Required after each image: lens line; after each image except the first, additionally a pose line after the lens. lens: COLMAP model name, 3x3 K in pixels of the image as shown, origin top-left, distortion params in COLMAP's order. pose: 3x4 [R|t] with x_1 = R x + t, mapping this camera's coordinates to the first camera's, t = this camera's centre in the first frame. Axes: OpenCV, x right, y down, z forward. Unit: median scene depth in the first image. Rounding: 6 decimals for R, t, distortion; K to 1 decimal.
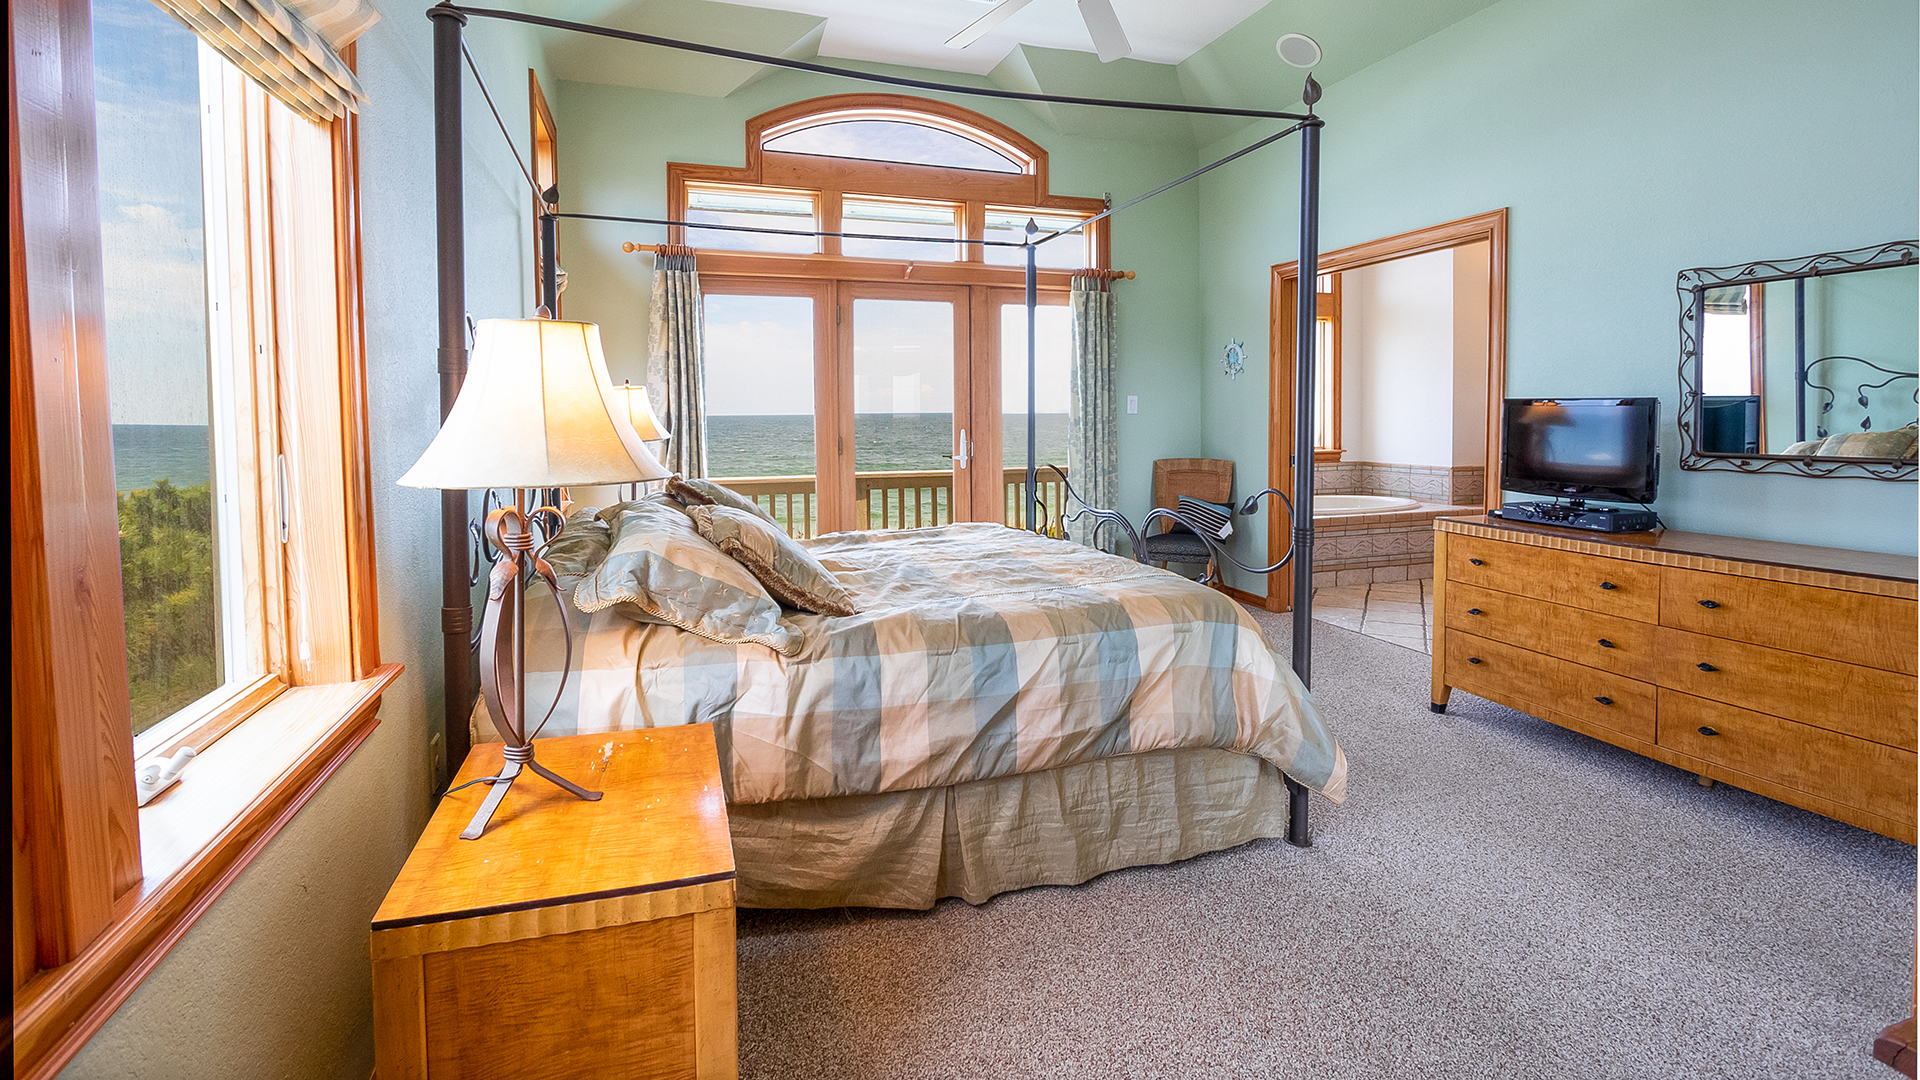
lens RADIAL K [[885.9, 0, 960.0], [0, 885.9, 540.0], [0, 0, 1]] dist [0.001220, 0.000060]
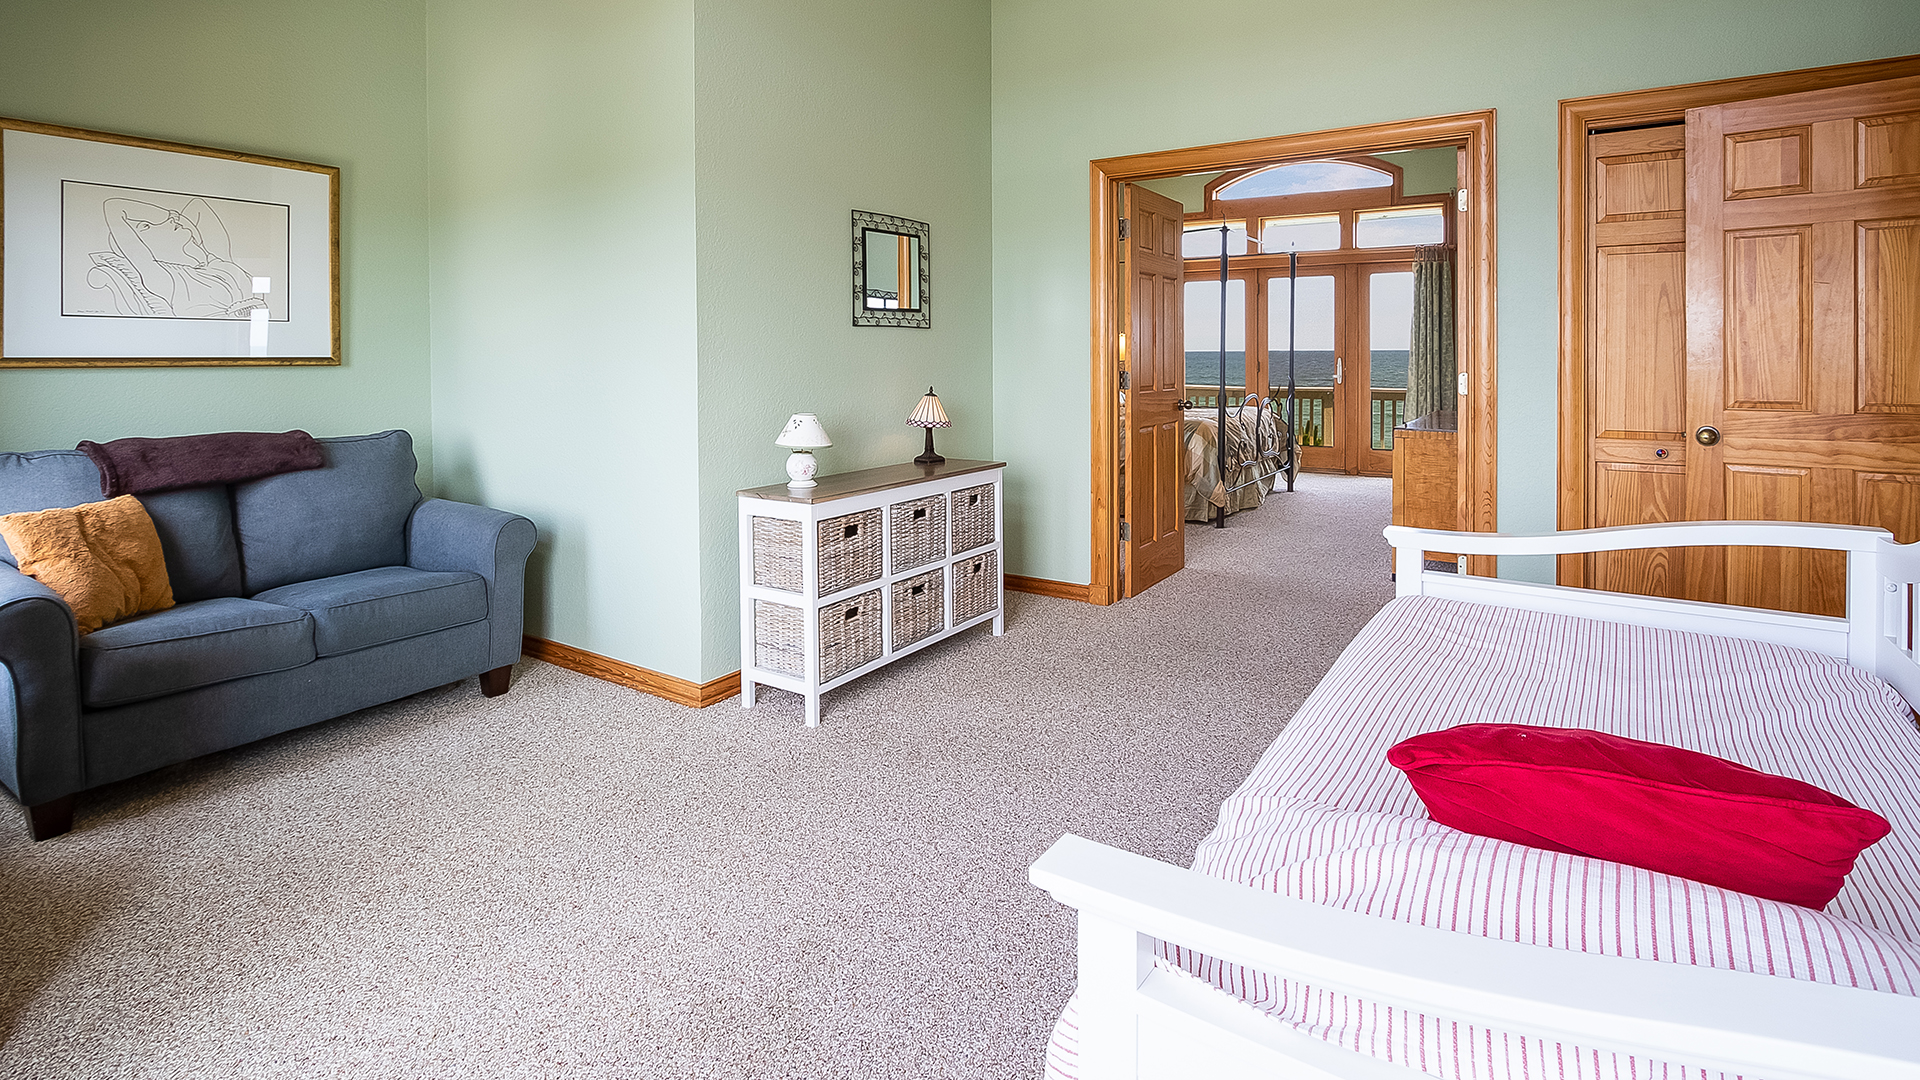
lens RADIAL K [[928.8, 0, 958.8], [0, 928.8, 499.6], [0, 0, 1]] dist [0.000693, 0.000032]
pose [[0.596829, 0.128336, -0.792039, 1.046880], [-0.114608, 0.990639, 0.074156, 0.082037], [0.794141, 0.046515, 0.605950, -0.537438]]
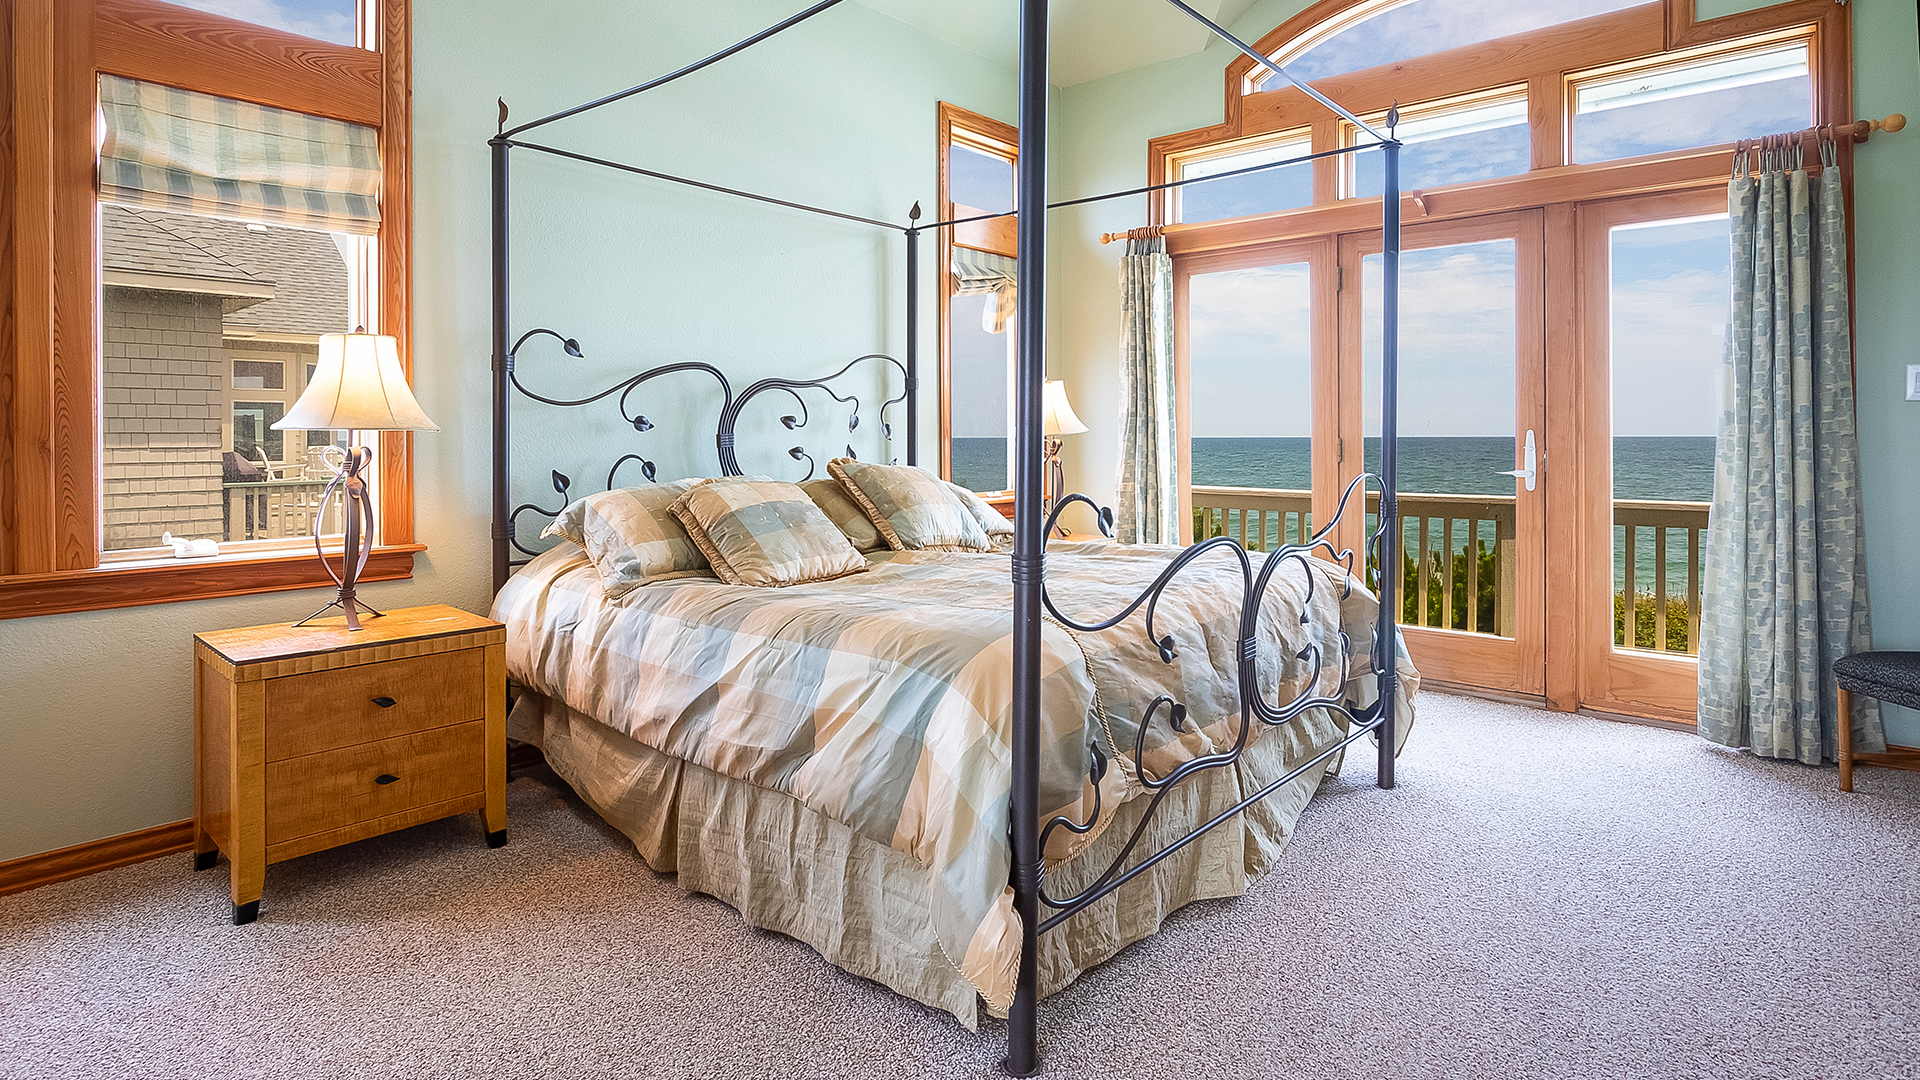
lens RADIAL K [[1023.9, 0, 960.0], [0, 1023.9, 540.0], [0, 0, 1]] dist [0.000843, 0.000269]
pose [[0.484980, 0.096200, -0.869218, 0.532524], [-0.128837, 0.990946, 0.037788, -0.023901], [0.864983, 0.093661, 0.492983, 0.325829]]
